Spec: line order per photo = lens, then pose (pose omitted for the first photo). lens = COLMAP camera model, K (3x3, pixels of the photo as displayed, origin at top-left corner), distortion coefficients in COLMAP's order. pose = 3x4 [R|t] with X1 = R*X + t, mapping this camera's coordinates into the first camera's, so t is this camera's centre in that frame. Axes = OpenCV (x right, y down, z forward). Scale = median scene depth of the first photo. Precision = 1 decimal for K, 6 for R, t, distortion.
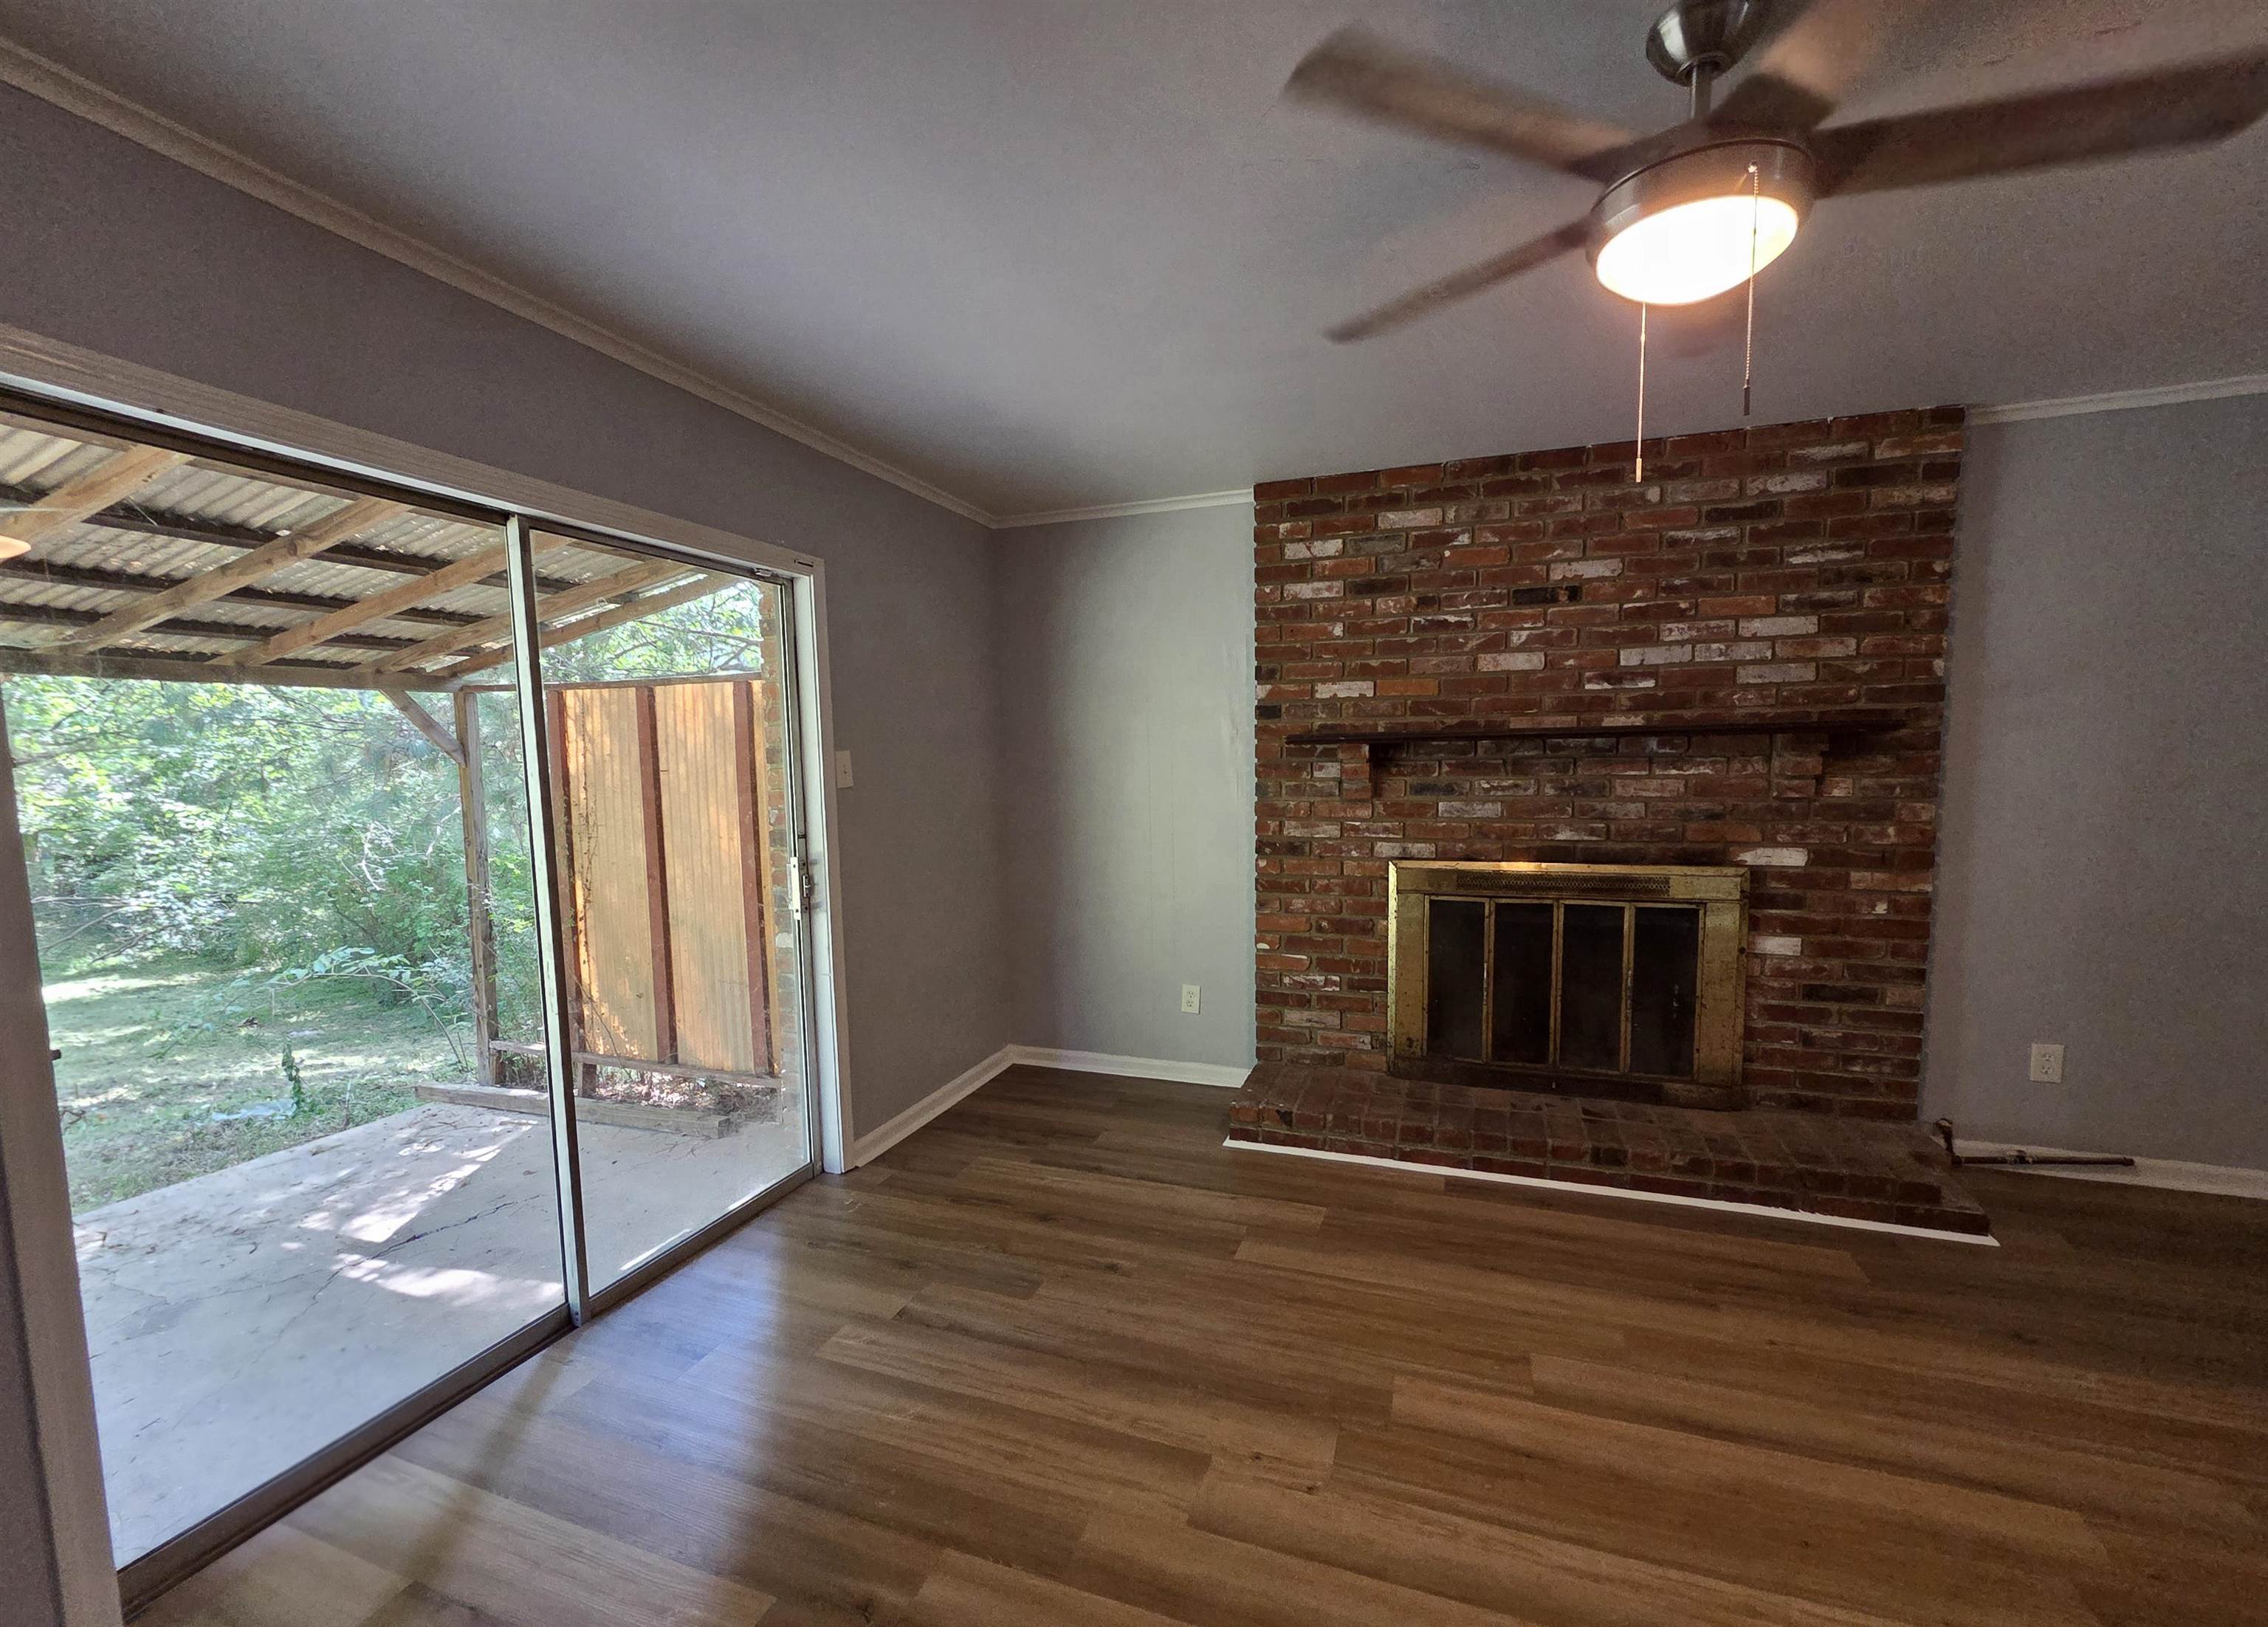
lens RADIAL K [[936.4, 0, 1132.2], [0, 936.4, 839.6], [0, 0, 1]] dist [-0.000502, -0.000137]
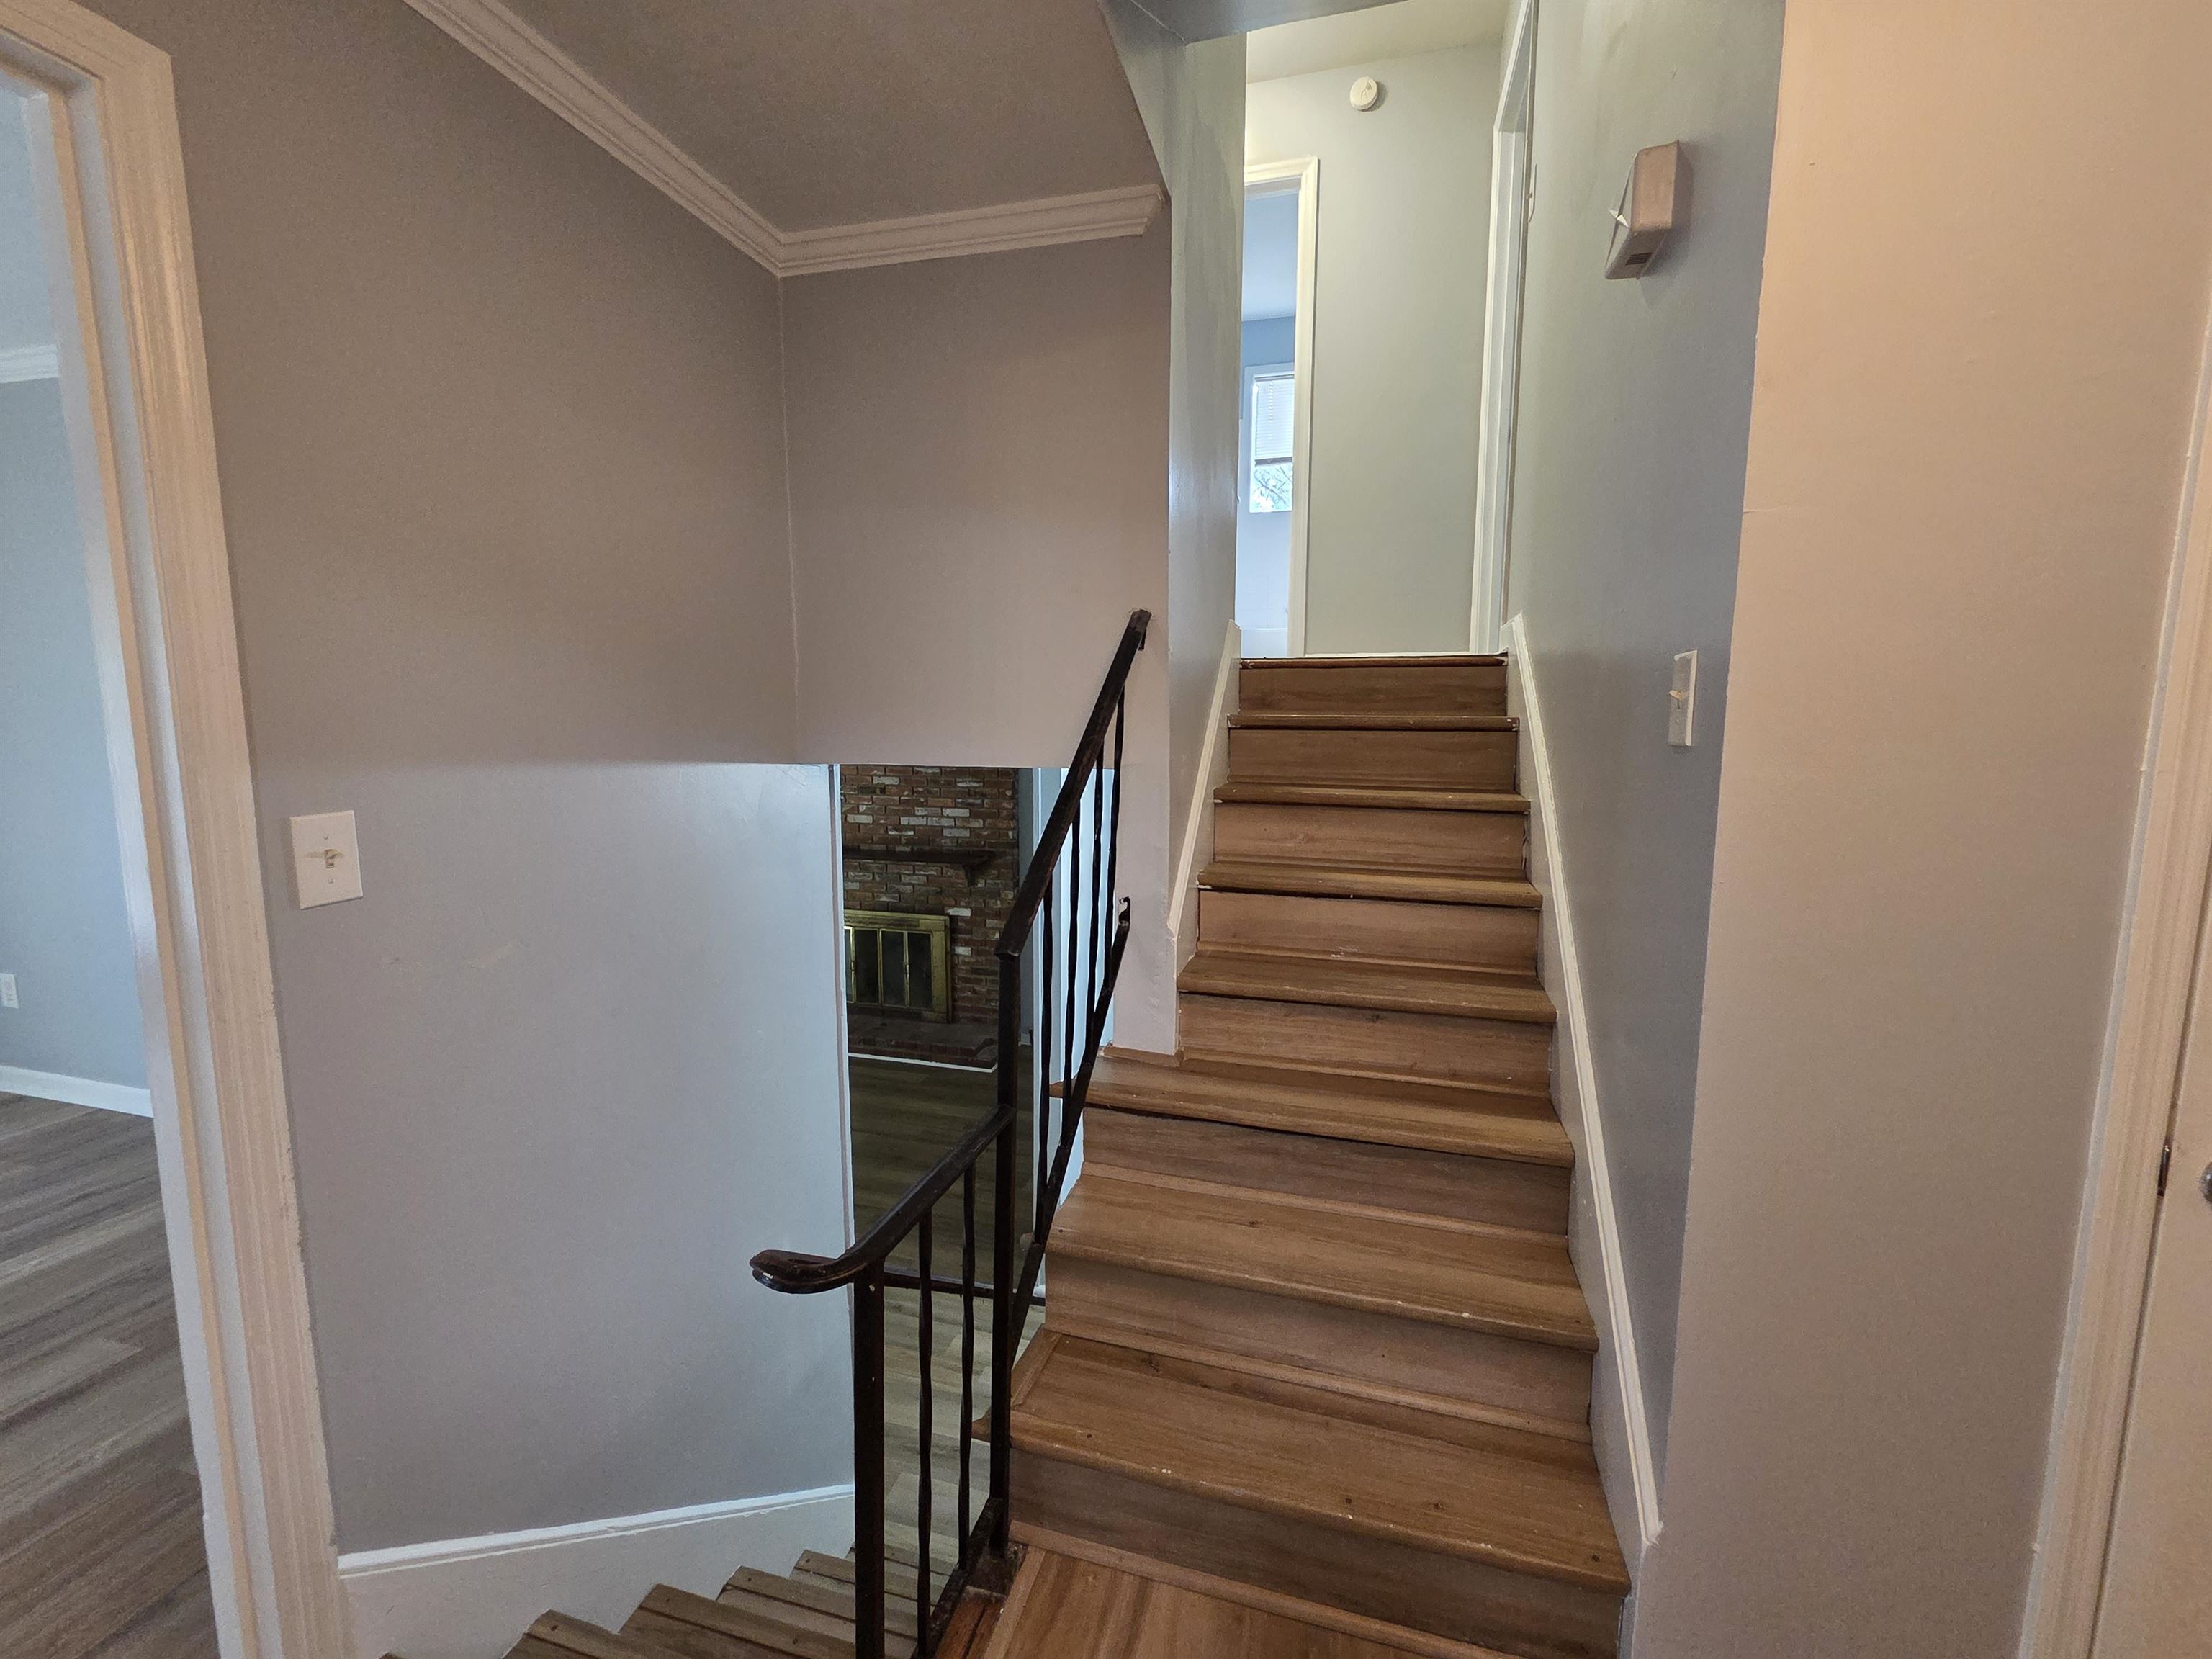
lens RADIAL K [[907.8, 0, 1119.8], [0, 907.8, 824.7], [0, 0, 1]] dist [-0.001973, -0.000621]
pose [[0.996864, 0.013201, 0.078030, 0.897785], [-0.015257, 0.999550, 0.025808, -0.256120], [-0.077654, -0.026918, 0.996617, -1.223456]]
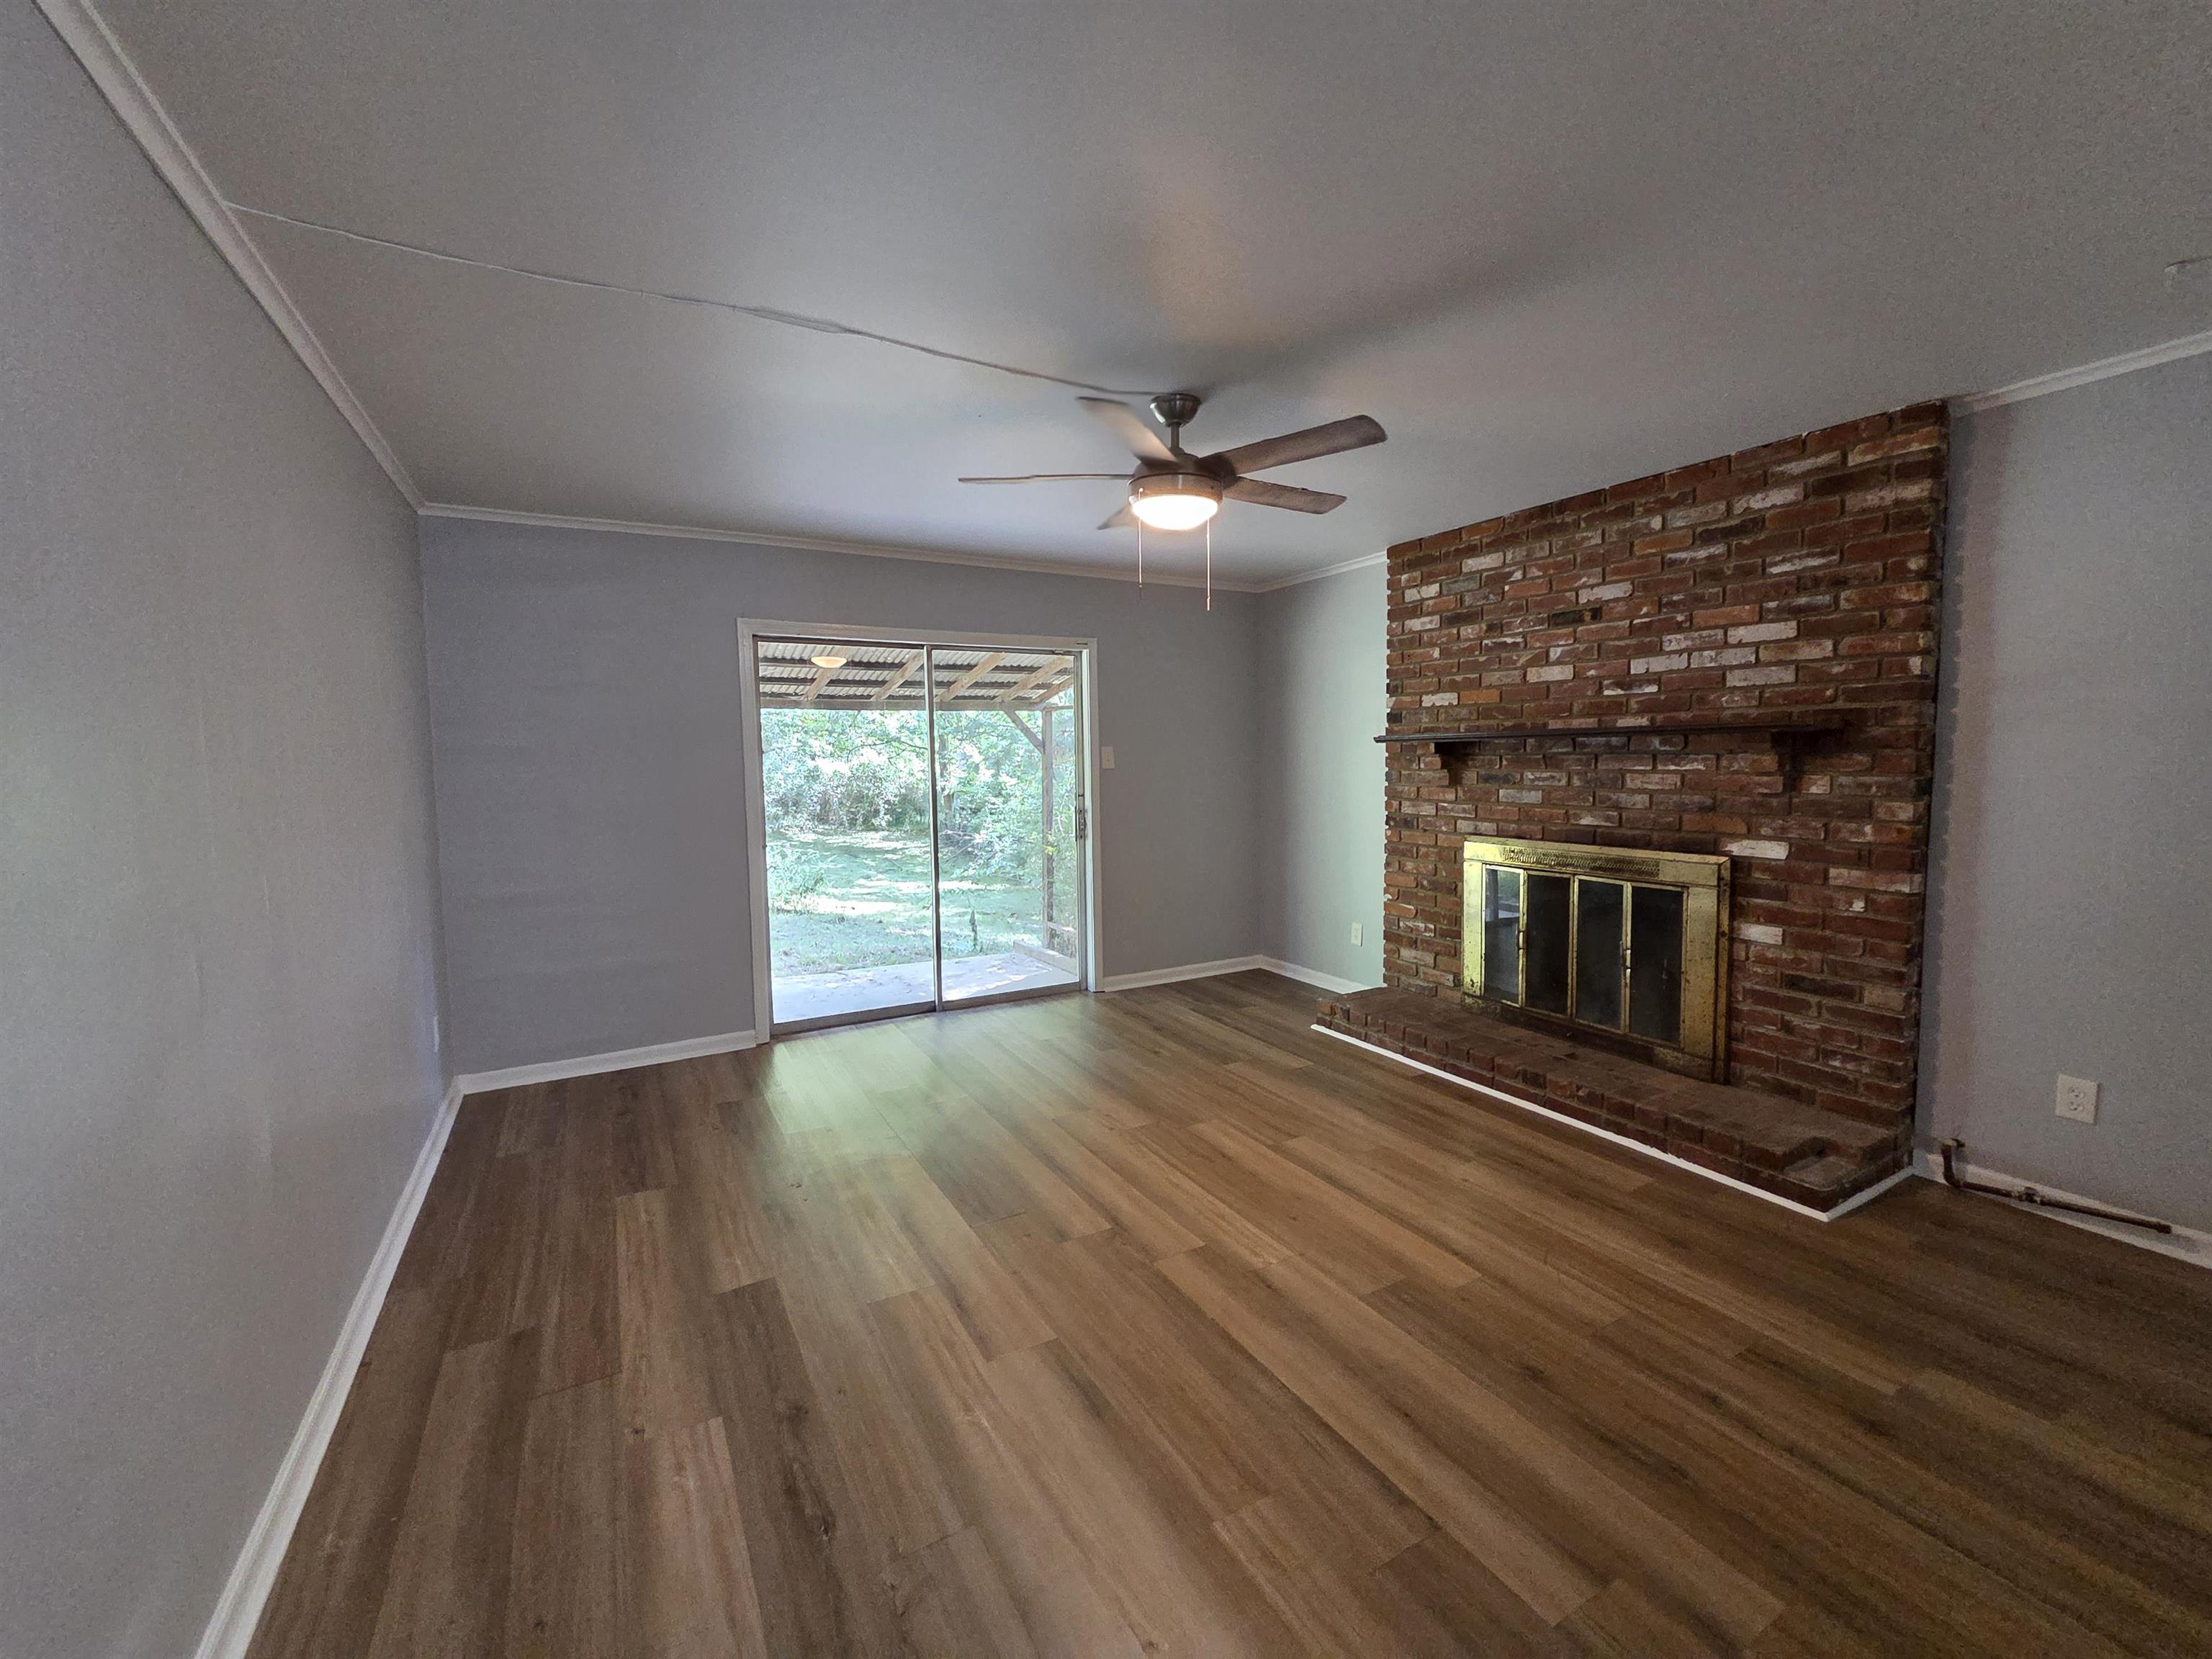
lens RADIAL K [[913.9, 0, 1117.4], [0, 913.9, 824.2], [0, 0, 1]] dist [0.002701, -0.000434]
pose [[0.756599, 0.057476, -0.651348, 0.809318], [-0.061214, 0.997981, 0.016958, 0.017193], [0.651008, 0.027042, 0.758589, -0.258669]]
